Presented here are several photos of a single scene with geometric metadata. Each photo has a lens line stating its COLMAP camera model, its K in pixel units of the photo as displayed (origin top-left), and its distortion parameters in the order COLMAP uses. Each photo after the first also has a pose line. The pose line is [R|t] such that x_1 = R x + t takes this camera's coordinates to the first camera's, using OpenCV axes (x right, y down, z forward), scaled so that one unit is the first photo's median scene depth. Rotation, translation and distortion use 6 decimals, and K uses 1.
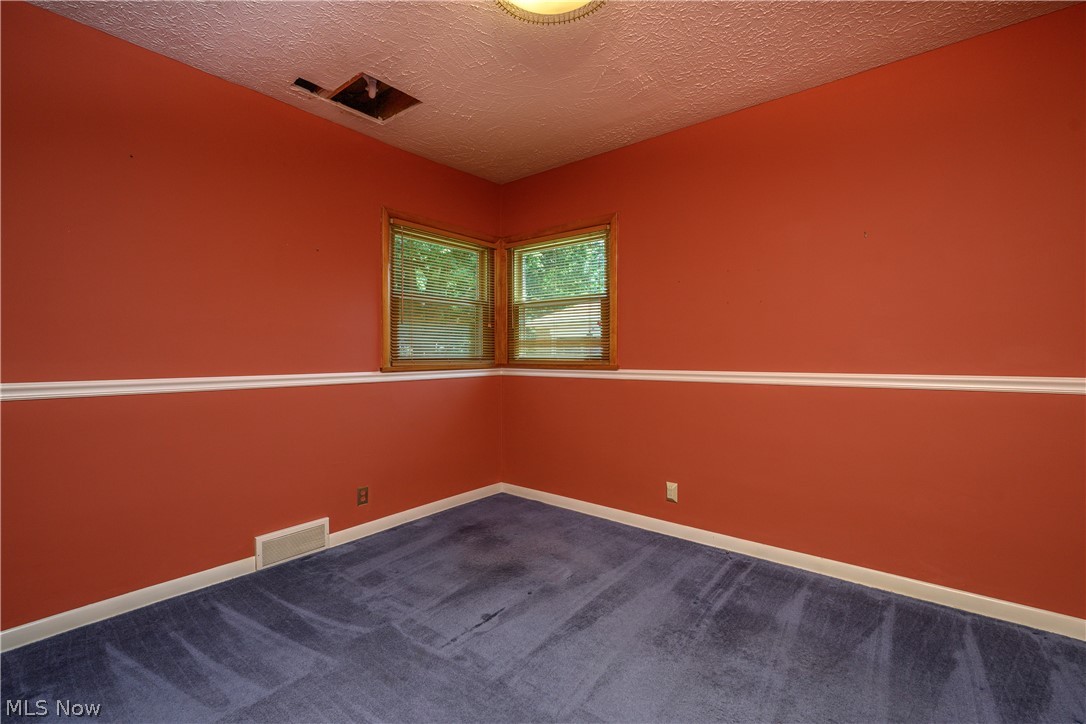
lens RADIAL K [[487.4, 0, 543.1], [0, 487.4, 362.2], [0, 0, 1]] dist [-0.004506, 0.000681]
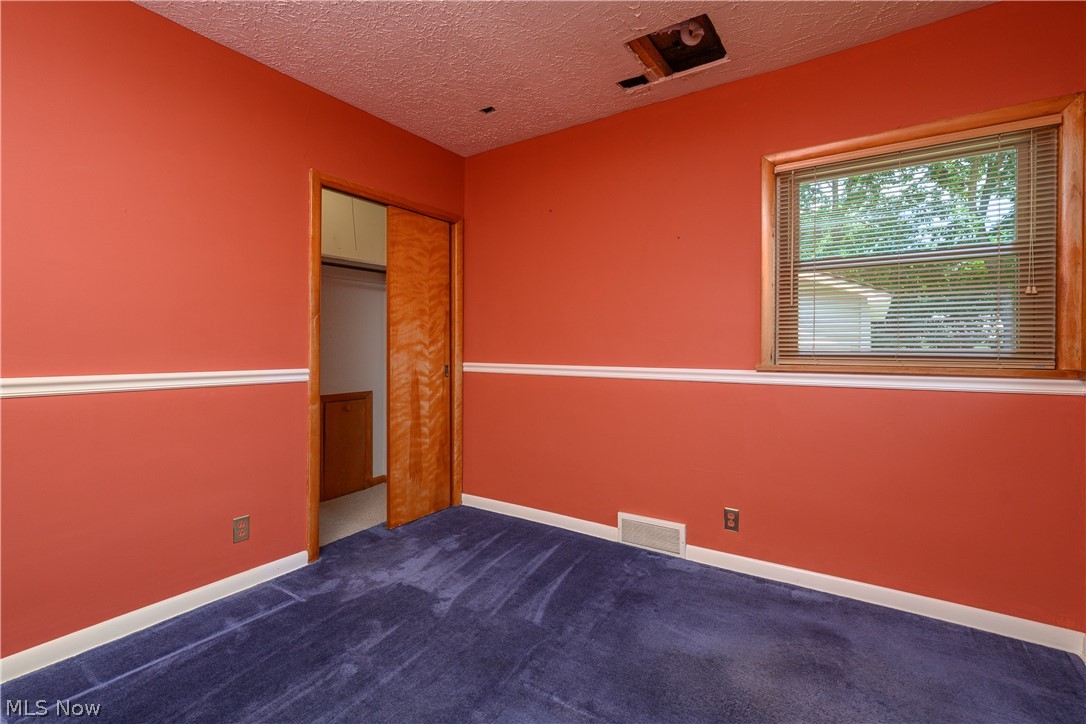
lens RADIAL K [[487.4, 0, 544.1], [0, 487.4, 353.1], [0, 0, 1]] dist [-0.004506, 0.000681]
pose [[0.085399, 0.007798, -0.996316, 0.431908], [-0.021944, 0.999742, 0.005944, -0.005614], [0.996105, 0.021356, 0.085548, 0.624237]]
